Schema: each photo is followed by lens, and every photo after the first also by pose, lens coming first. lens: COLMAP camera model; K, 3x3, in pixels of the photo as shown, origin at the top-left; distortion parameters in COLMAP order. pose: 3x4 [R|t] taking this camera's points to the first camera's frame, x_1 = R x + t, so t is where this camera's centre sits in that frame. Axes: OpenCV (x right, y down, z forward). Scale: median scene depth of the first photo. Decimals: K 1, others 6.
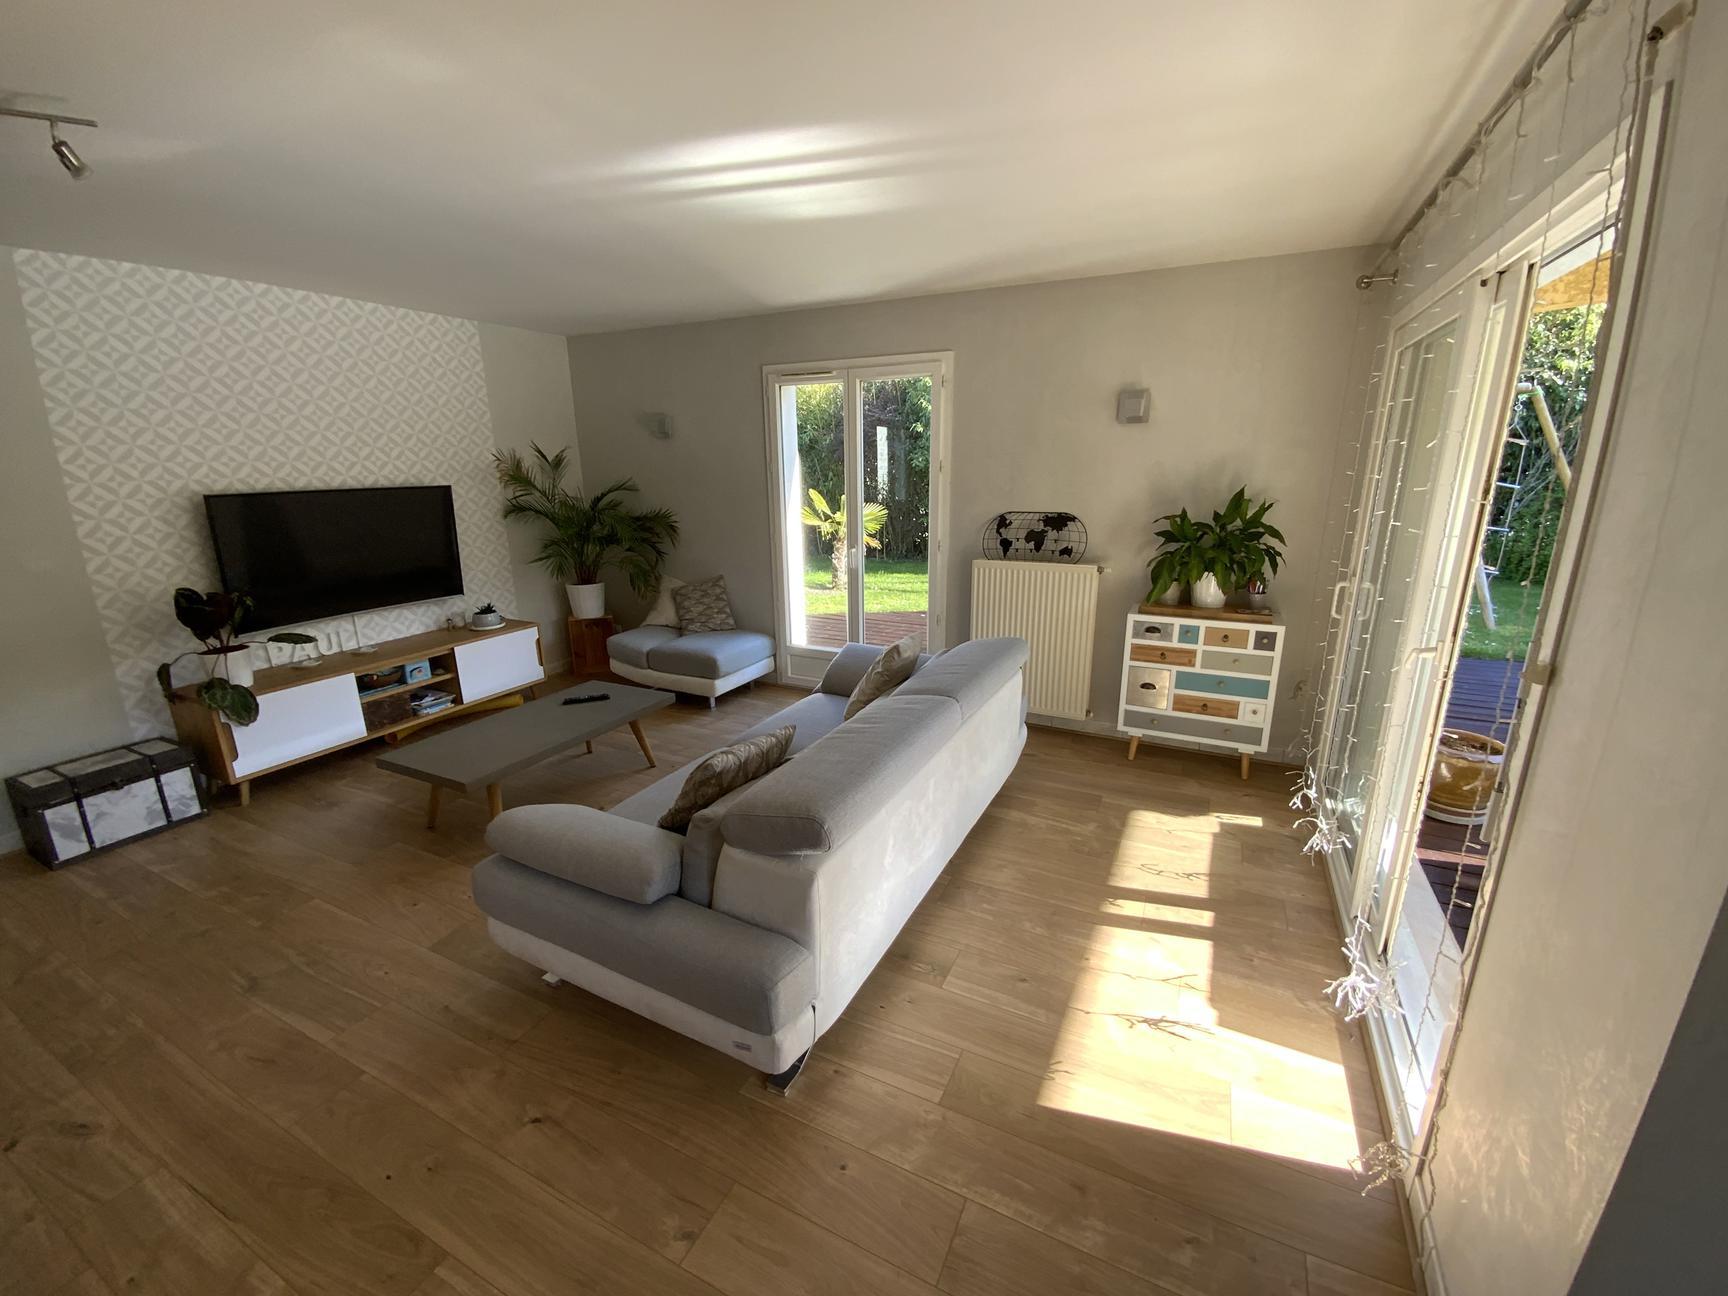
lens RADIAL K [[700.0, 0, 864.0], [0, 700.0, 648.0], [0, 0, 1]] dist [0.031333, -0.024583]
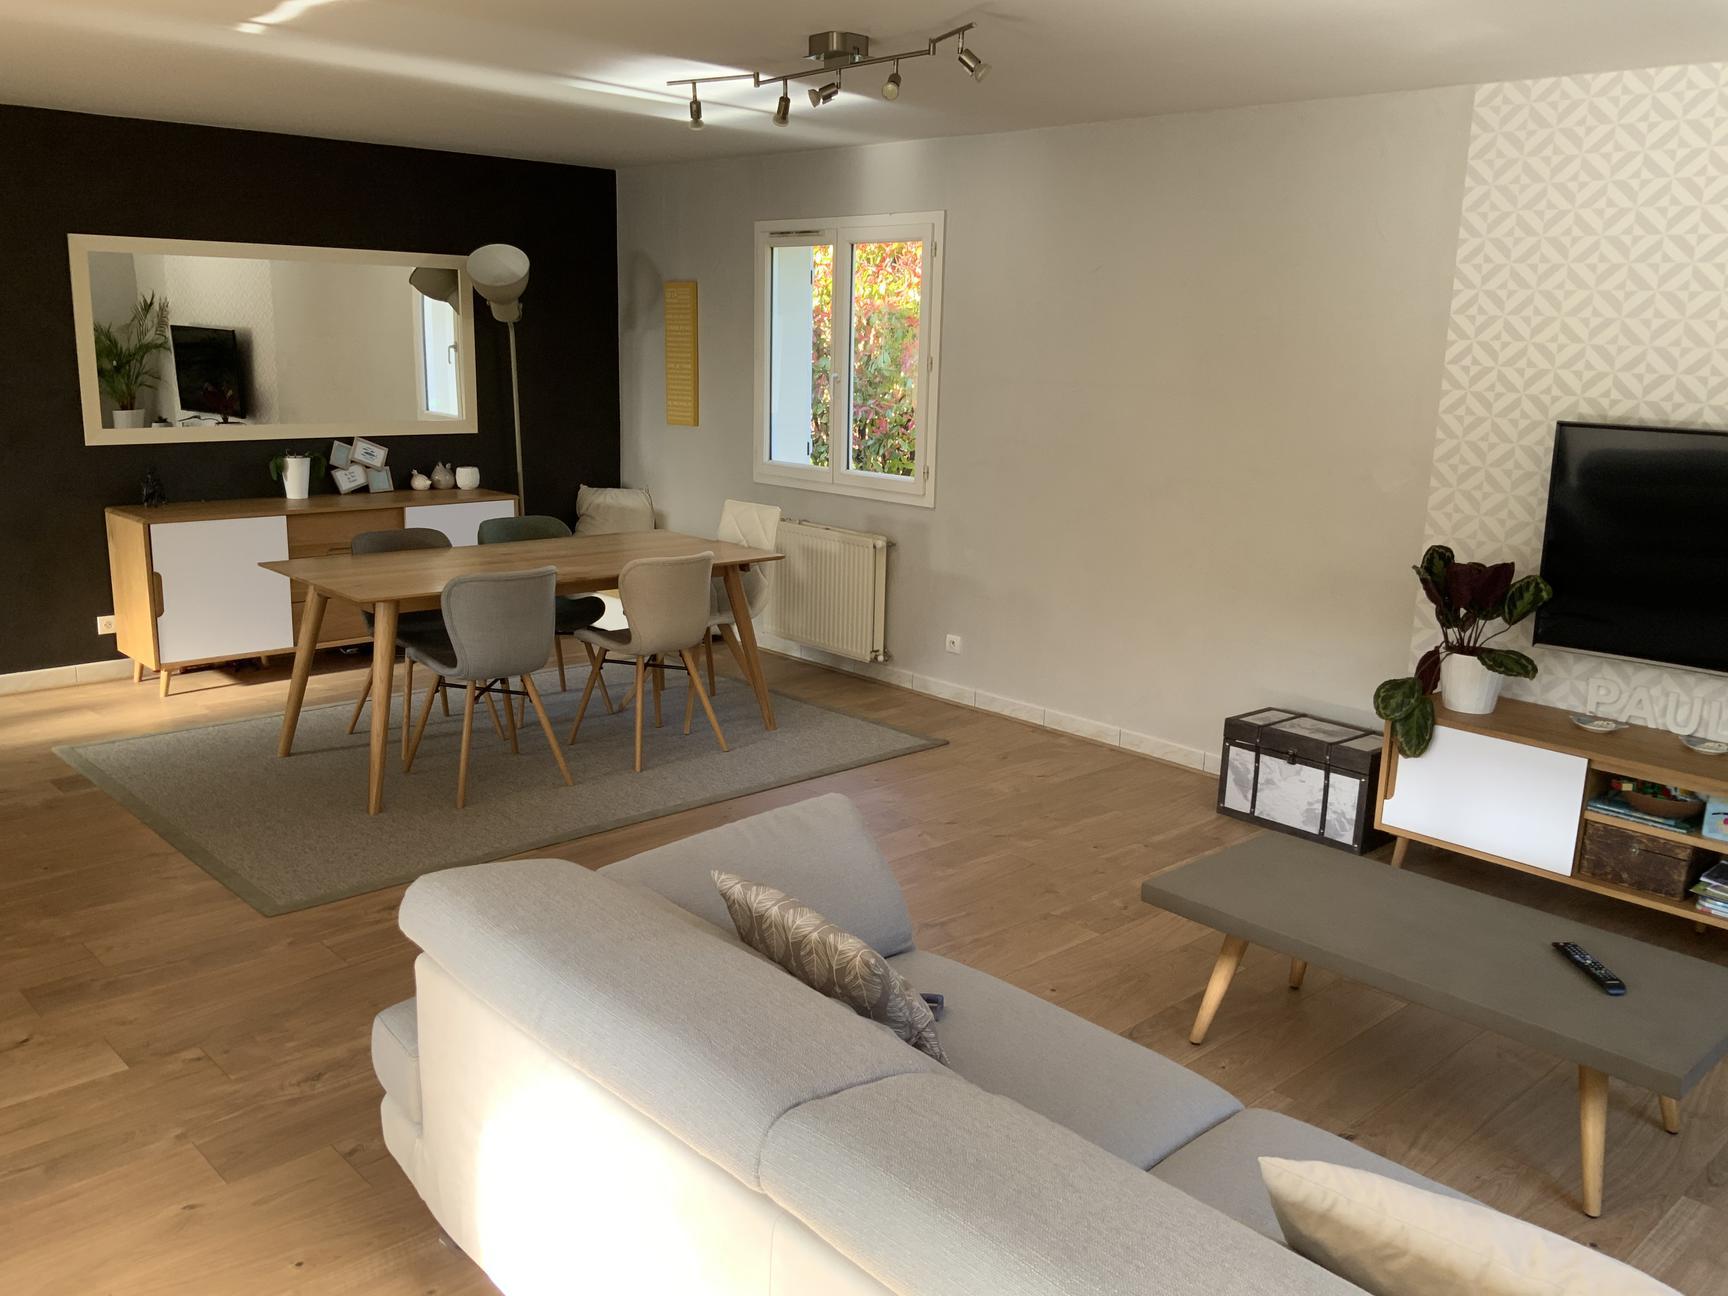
lens RADIAL K [[1434.5, 0, 864.0], [0, 1434.5, 648.0], [0, 0, 1]] dist [0.007939, 0.005288]
pose [[-0.350149, 0.206275, -0.913699, 0.549120], [-0.265644, 0.913535, 0.308038, -0.278922], [0.898237, 0.350578, -0.265077, 0.900338]]
